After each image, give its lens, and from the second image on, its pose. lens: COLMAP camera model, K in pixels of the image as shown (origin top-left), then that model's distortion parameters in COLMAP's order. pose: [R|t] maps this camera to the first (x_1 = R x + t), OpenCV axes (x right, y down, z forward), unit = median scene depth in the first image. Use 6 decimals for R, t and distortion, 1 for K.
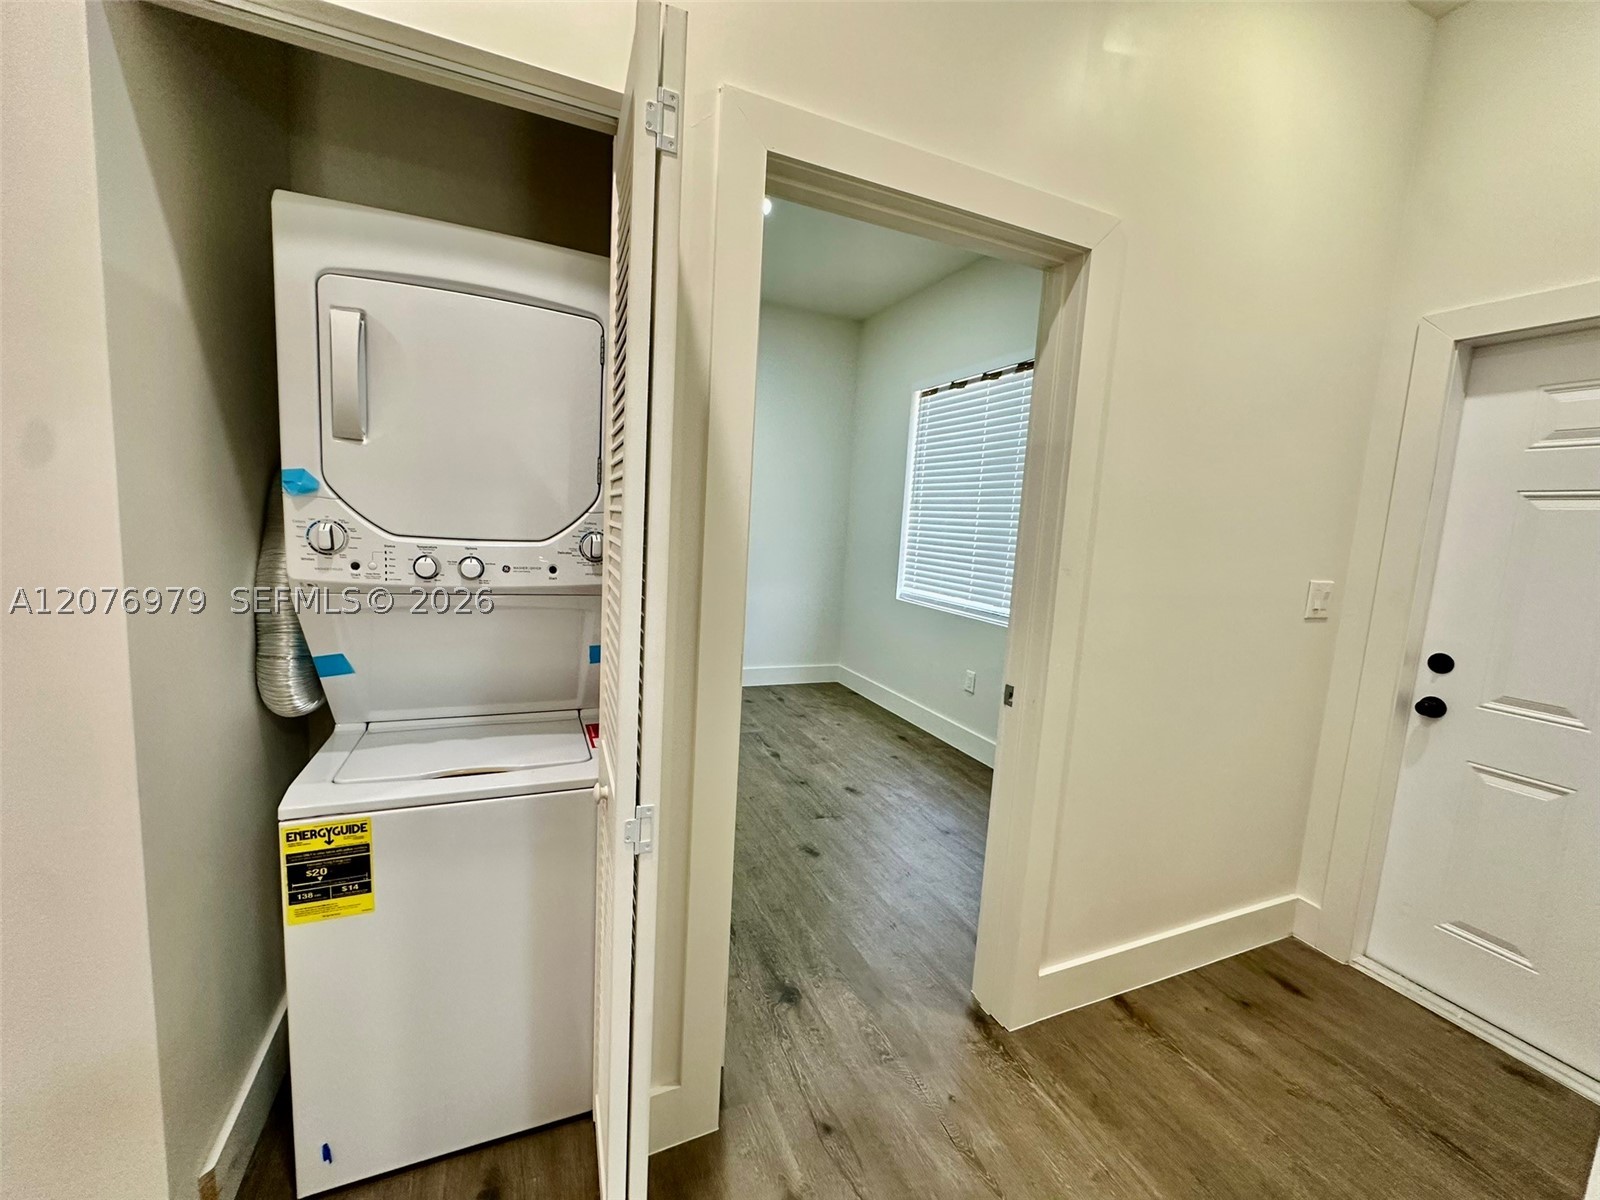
lens RADIAL K [[634.6, 0, 800.0], [0, 634.6, 600.0], [0, 0, 1]] dist [-0.019753, 0.000187]
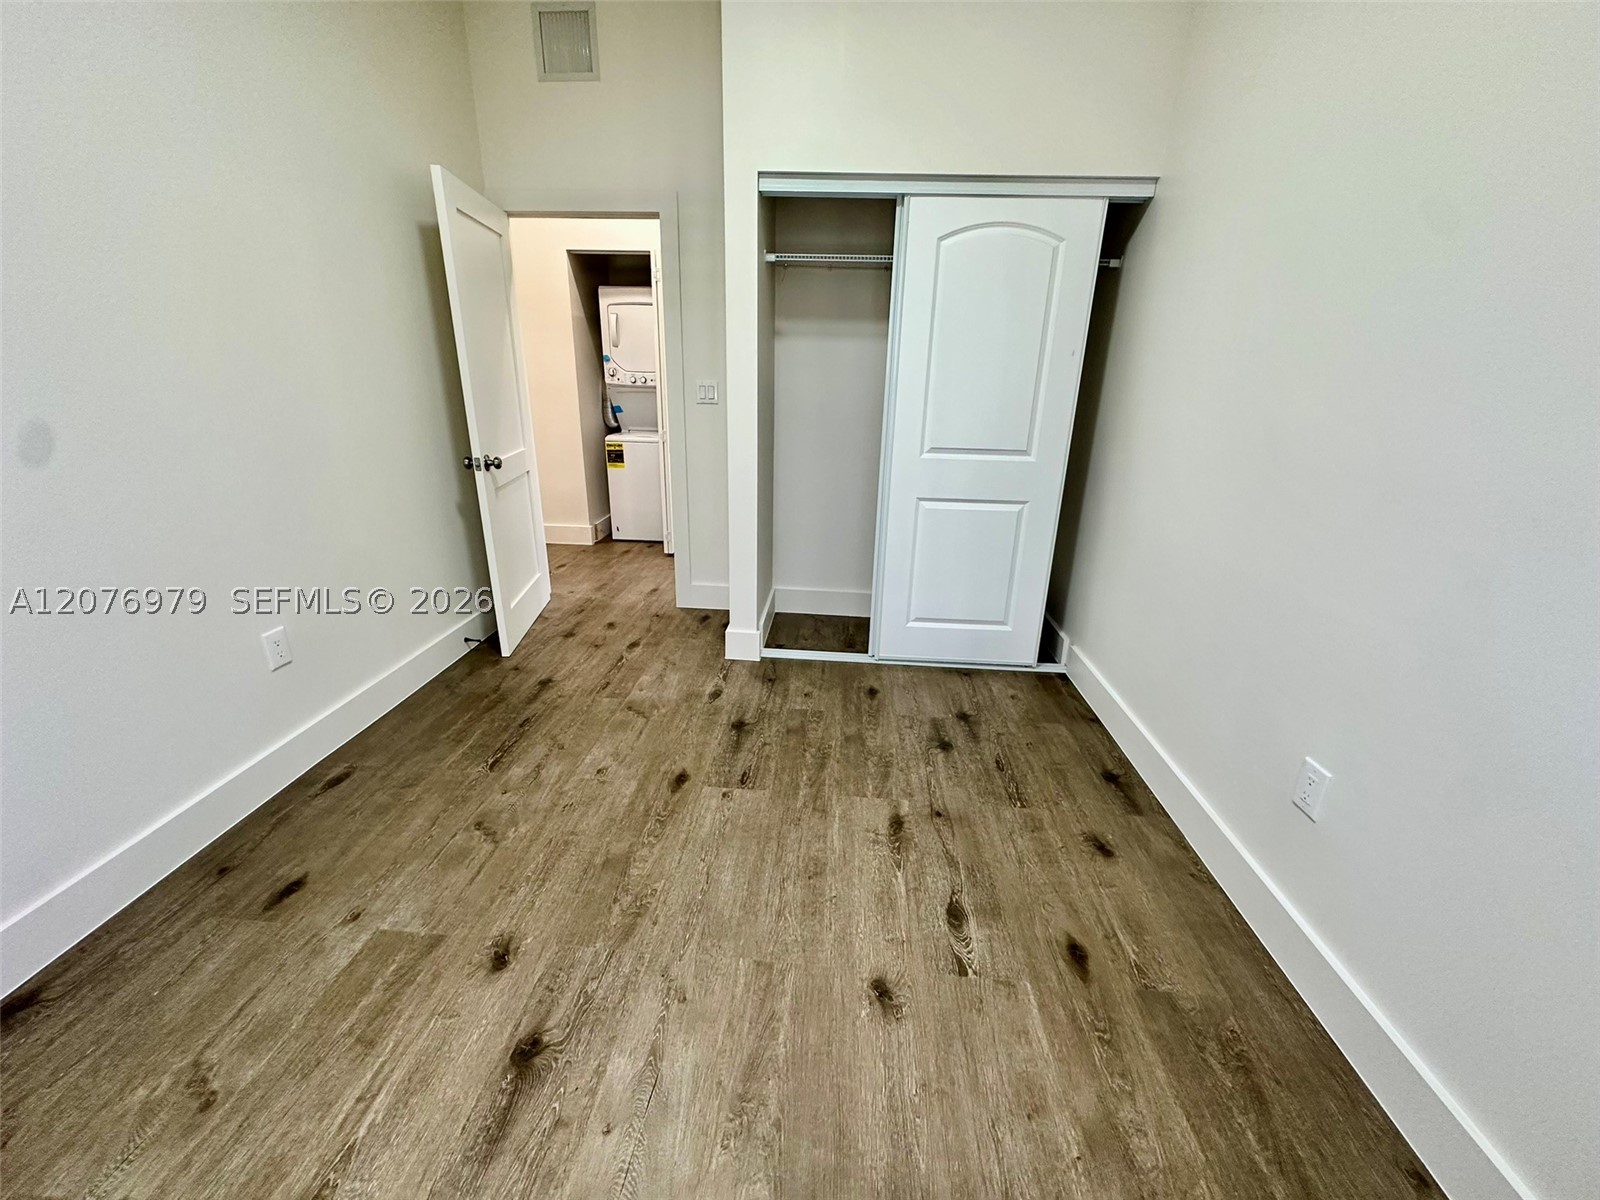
lens RADIAL K [[644.1, 0, 804.5], [0, 644.1, 605.4], [0, 0, 1]] dist [-0.006132, 0.000620]
pose [[0.888603, 0.128578, -0.440286, 2.198608], [-0.035021, 0.976123, 0.214377, 0.403884], [0.457338, -0.175077, 0.871889, -2.158529]]
